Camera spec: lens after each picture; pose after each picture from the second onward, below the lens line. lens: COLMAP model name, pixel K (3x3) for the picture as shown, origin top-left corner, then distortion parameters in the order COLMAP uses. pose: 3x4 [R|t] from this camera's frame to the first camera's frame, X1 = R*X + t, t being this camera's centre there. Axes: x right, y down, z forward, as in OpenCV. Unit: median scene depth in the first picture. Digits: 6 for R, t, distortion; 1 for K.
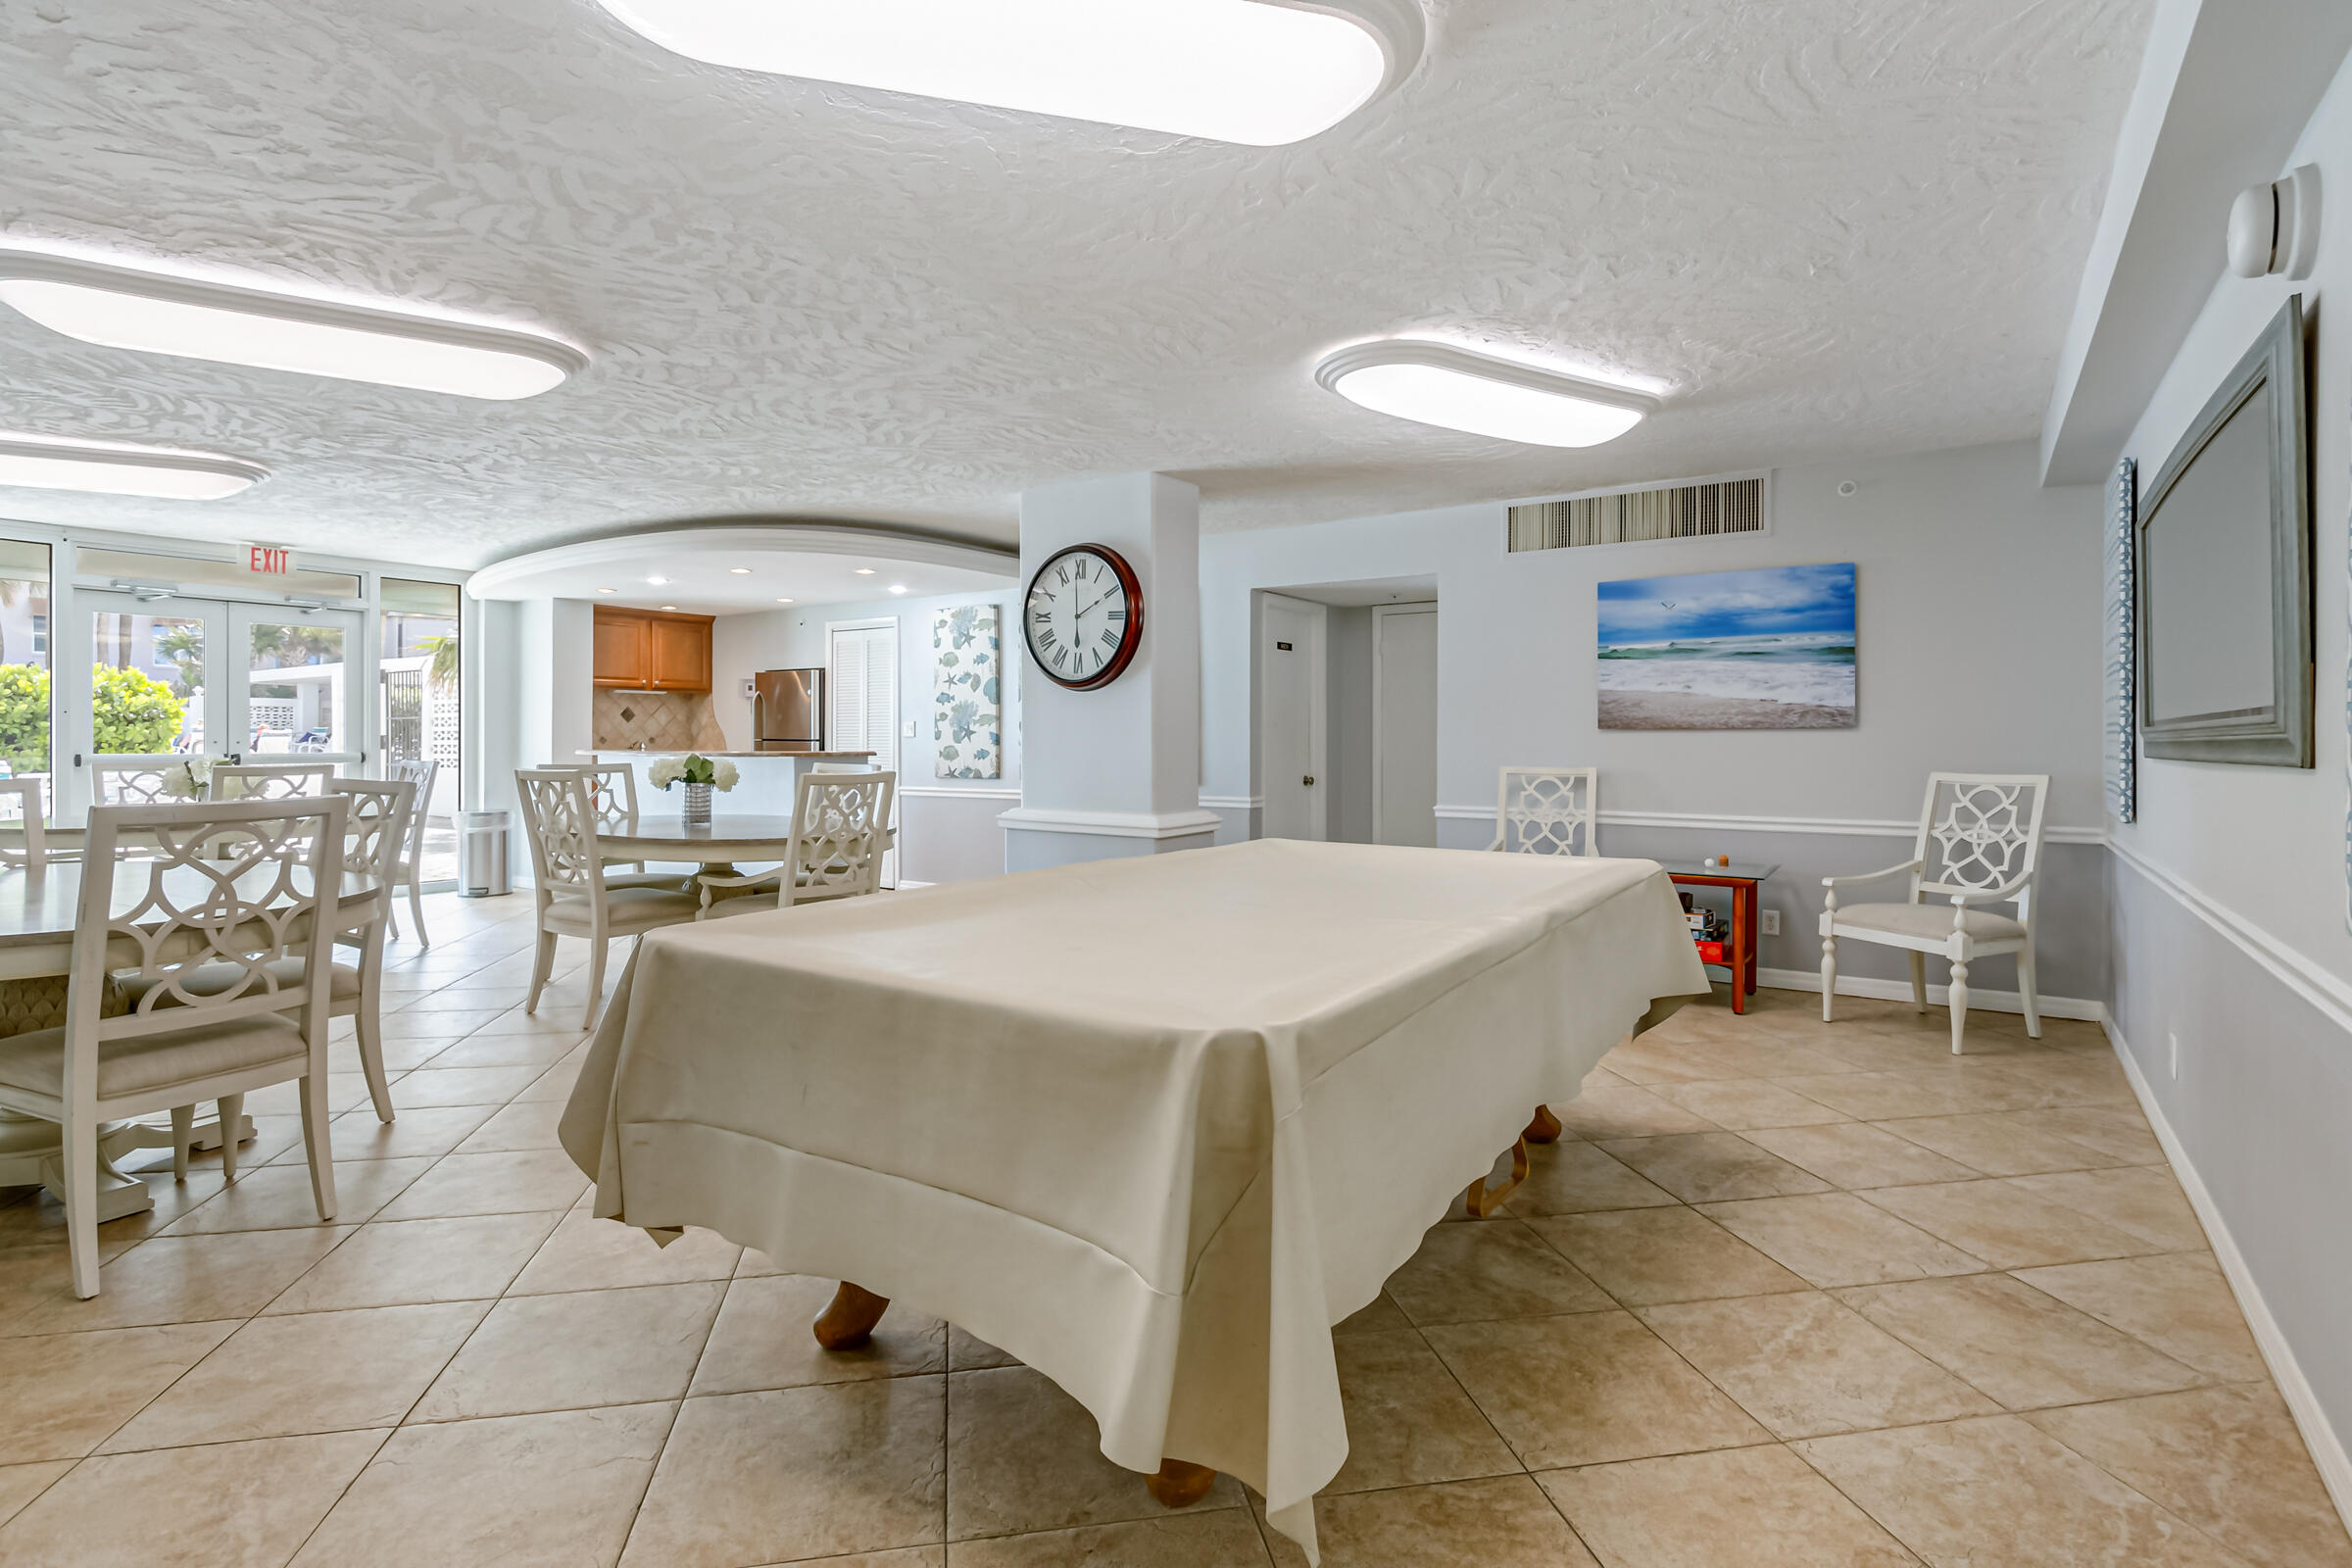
lens RADIAL K [[1153.5, 0, 1166.1], [0, 1153.5, 736.4], [0, 0, 1]] dist [0.000024, 0.000049]
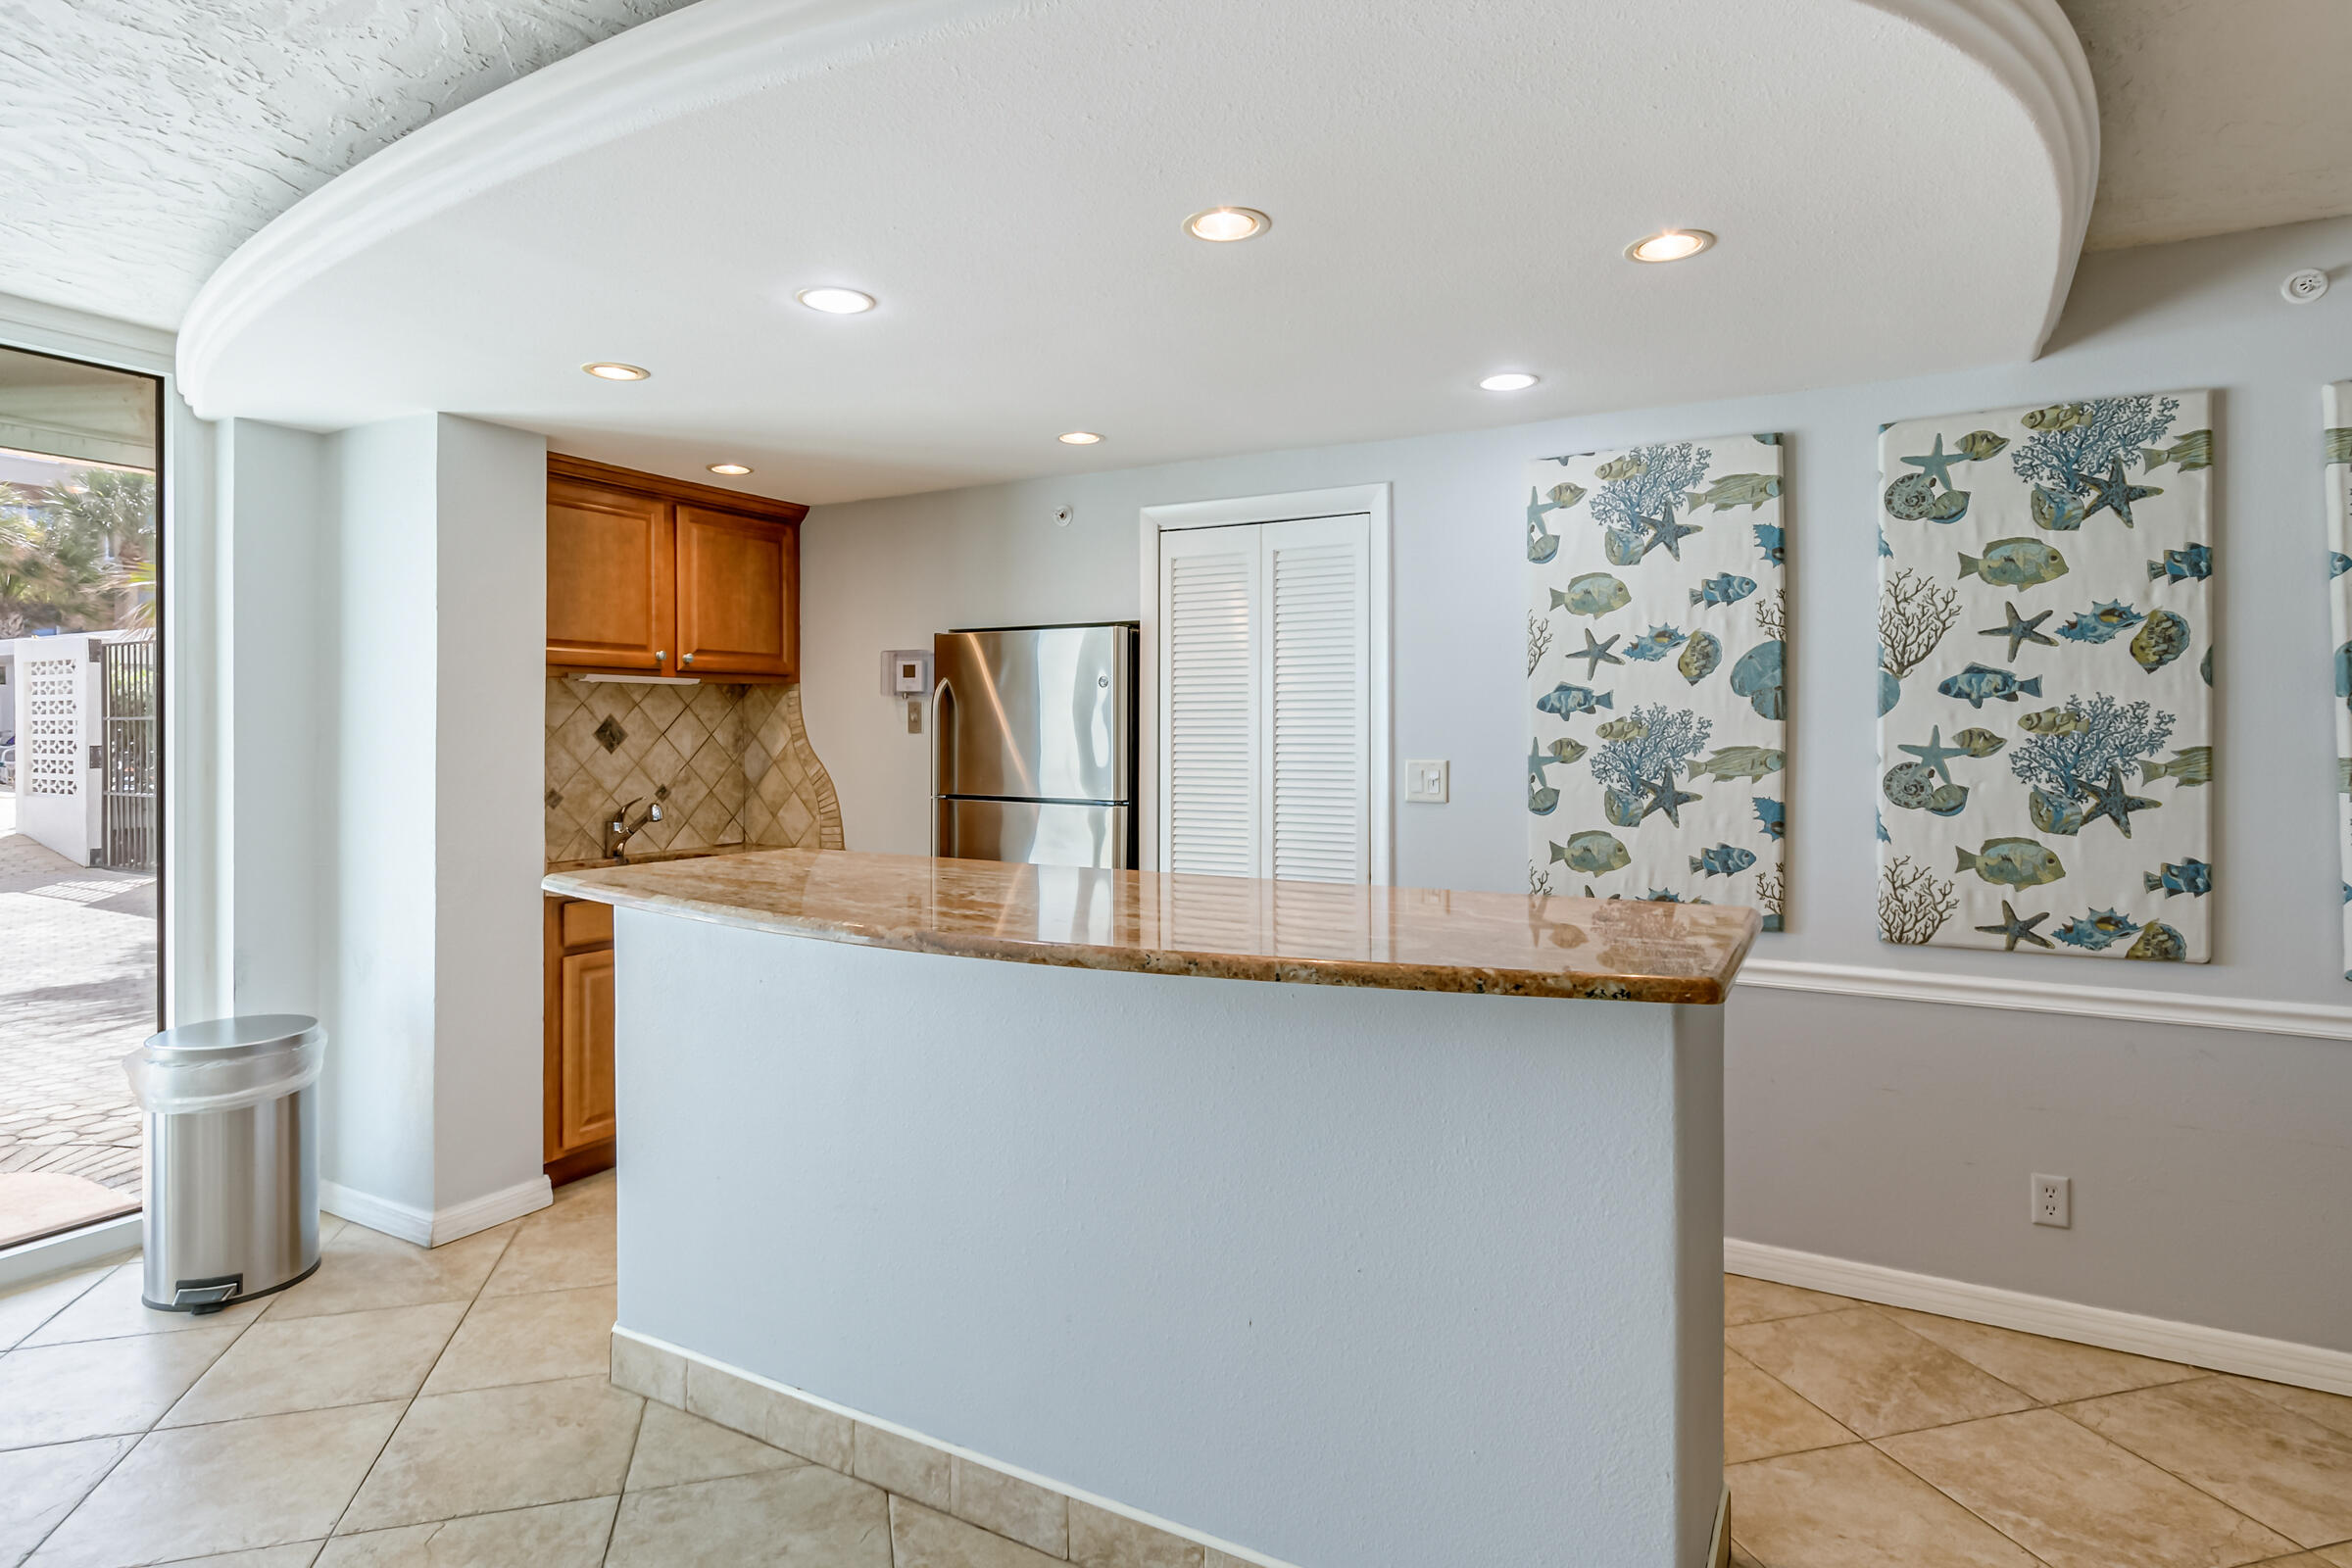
lens RADIAL K [[1245.7, 0, 1170.7], [0, 1245.7, 743.8], [0, 0, 1]] dist [0.013871, -0.000828]
pose [[0.996462, -0.001772, 0.084026, -0.362602], [0.000586, 0.999900, 0.014145, -0.025969], [-0.084043, -0.014046, 0.996363, 0.638373]]
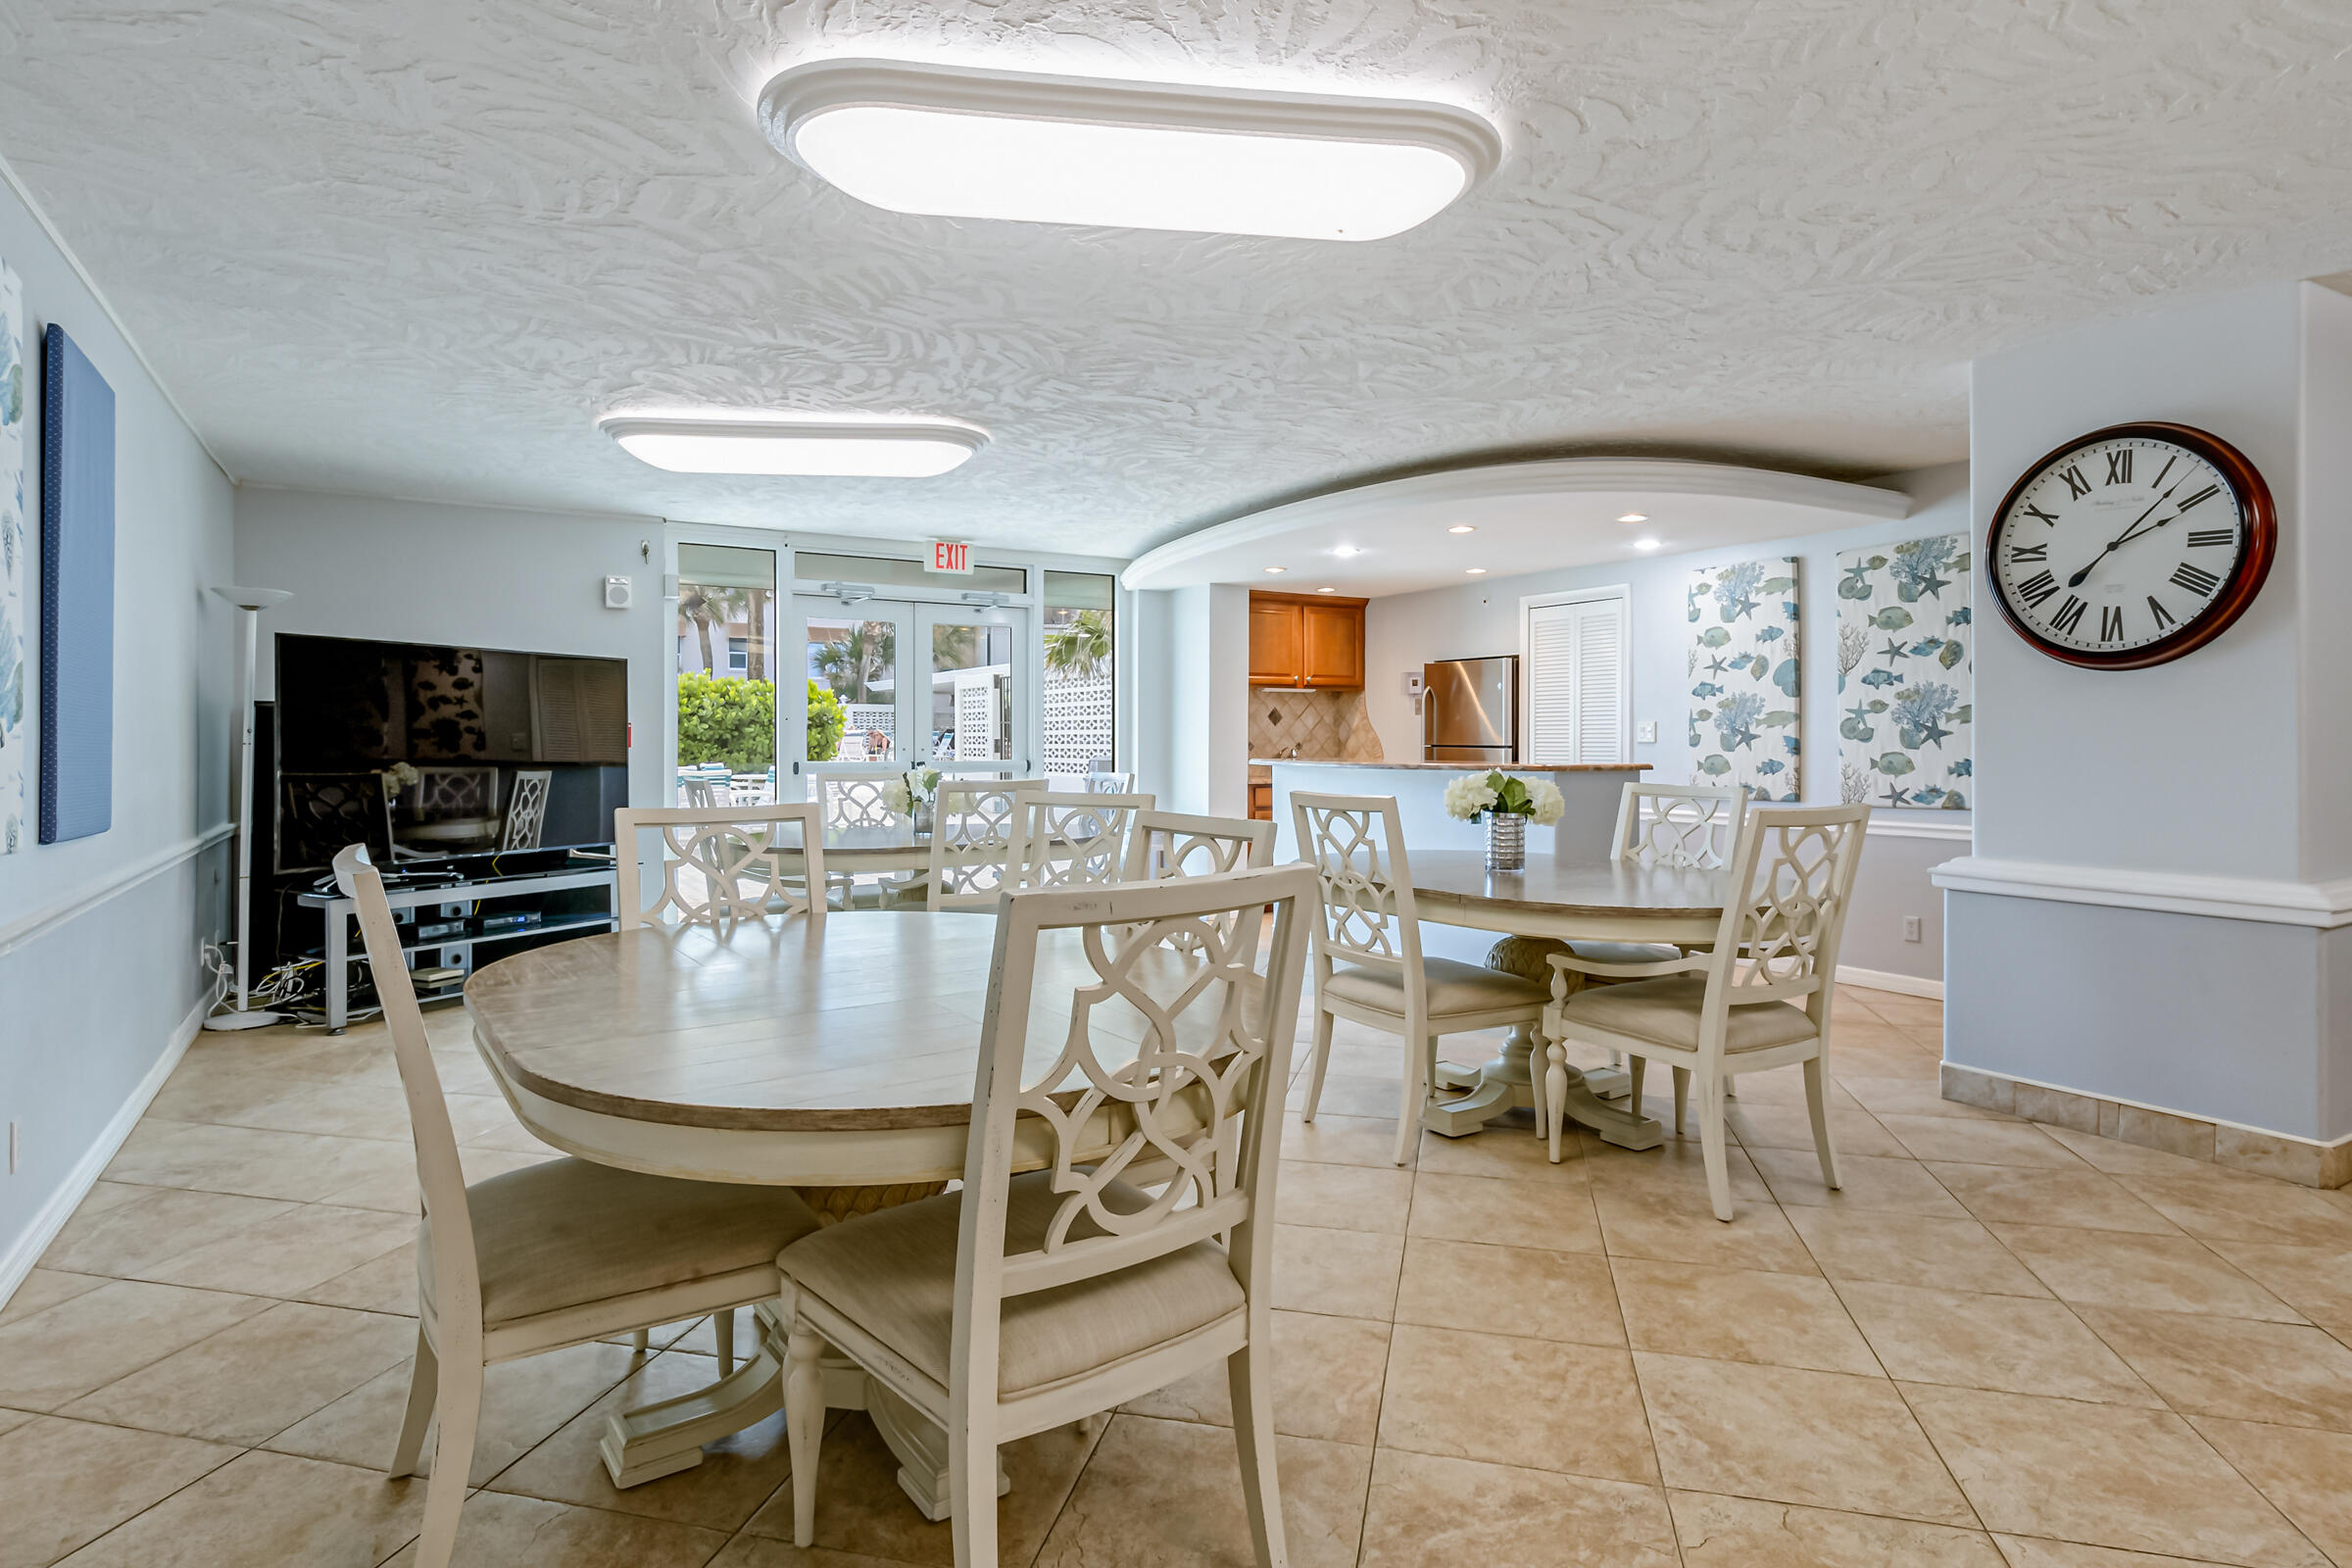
lens RADIAL K [[1245.7, 0, 1170.7], [0, 1245.7, 743.8], [0, 0, 1]] dist [0.013871, -0.000828]
pose [[0.907776, -0.000476, -0.419454, -0.173606], [0.002880, 0.999983, 0.005098, -0.004152], [0.419444, -0.005836, 0.907762, 0.139645]]
